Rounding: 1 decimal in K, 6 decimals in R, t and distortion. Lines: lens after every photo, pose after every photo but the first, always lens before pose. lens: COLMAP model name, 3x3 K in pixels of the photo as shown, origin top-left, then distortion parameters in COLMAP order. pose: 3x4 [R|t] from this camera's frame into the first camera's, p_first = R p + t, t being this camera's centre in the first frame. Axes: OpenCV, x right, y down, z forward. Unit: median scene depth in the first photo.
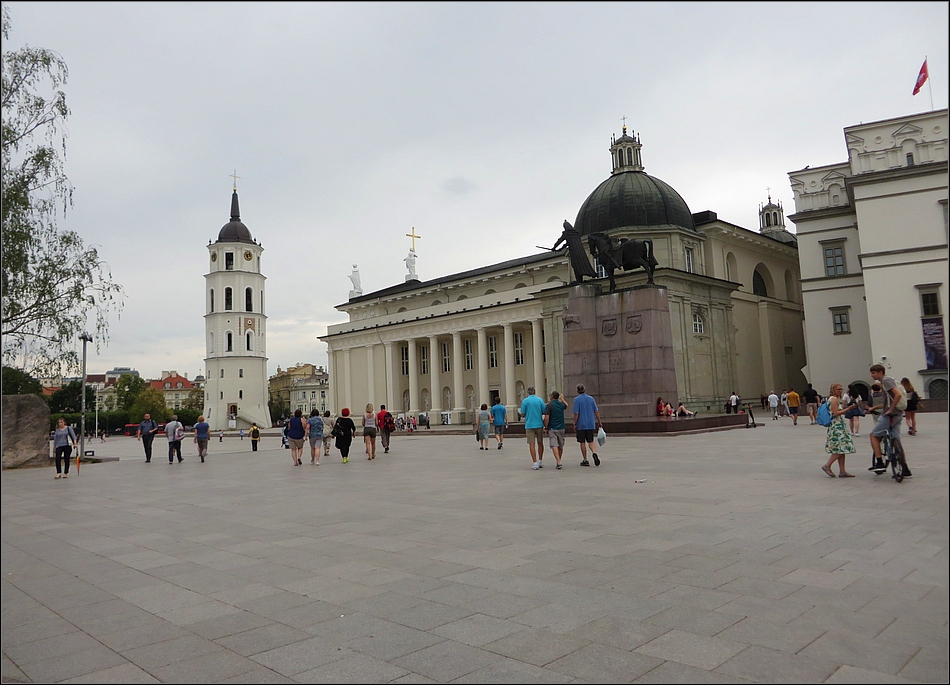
lens RADIAL K [[706.9, 0, 472.0], [0, 706.9, 341.9], [0, 0, 1]] dist [-0.009159, -0.002311]
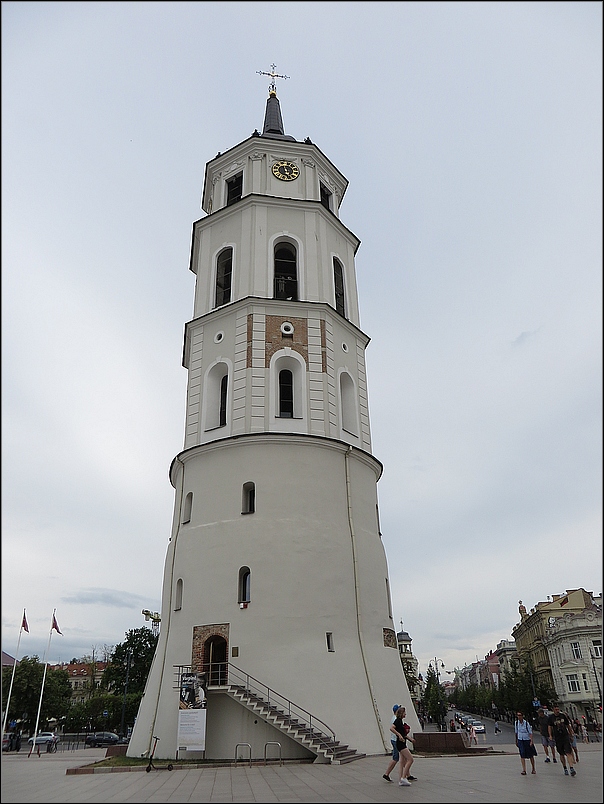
lens RADIAL K [[601.6, 0, 301.8], [0, 601.6, 404.3], [0, 0, 1]] dist [0.003074, 0.000293]
pose [[0.795741, -0.265036, -0.544566, -0.069438], [0.054954, 0.927051, -0.370886, 0.034249], [0.603139, 0.265203, 0.752257, 0.310297]]
